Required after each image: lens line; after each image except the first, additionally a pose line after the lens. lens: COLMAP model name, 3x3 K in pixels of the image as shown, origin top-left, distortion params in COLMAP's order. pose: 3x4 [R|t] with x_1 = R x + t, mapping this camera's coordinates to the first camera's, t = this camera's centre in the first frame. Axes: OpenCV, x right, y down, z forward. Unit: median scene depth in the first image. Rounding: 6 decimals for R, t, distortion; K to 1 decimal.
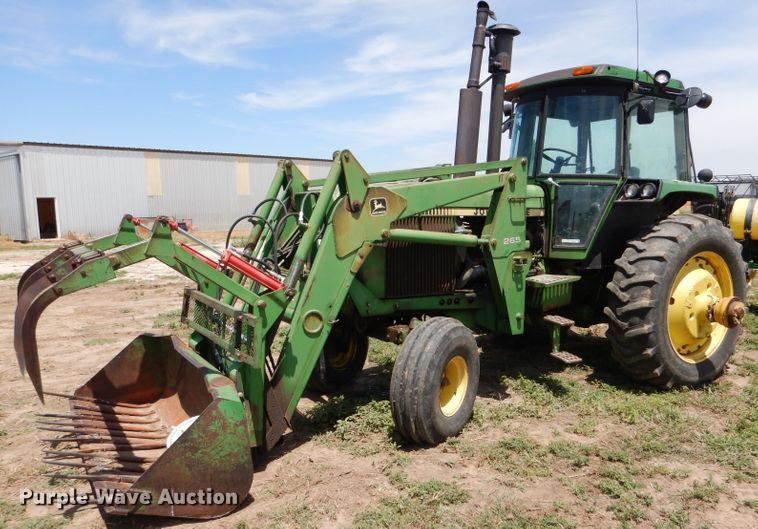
lens RADIAL K [[604.1, 0, 383.9], [0, 604.1, 287.3], [0, 0, 1]] dist [0.005518, 0.002059]
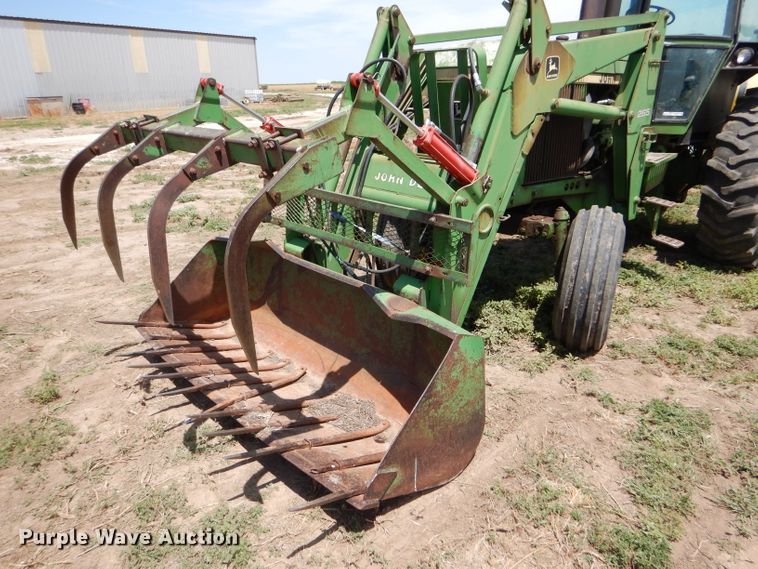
lens RADIAL K [[541.0, 0, 374.6], [0, 541.0, 281.6], [0, 0, 1]] dist [0.004545, -0.001282]
pose [[0.982625, -0.061724, 0.175040, -0.321927], [0.023536, 0.976908, 0.212359, -0.014634], [-0.184105, -0.204550, 0.961387, 0.264515]]
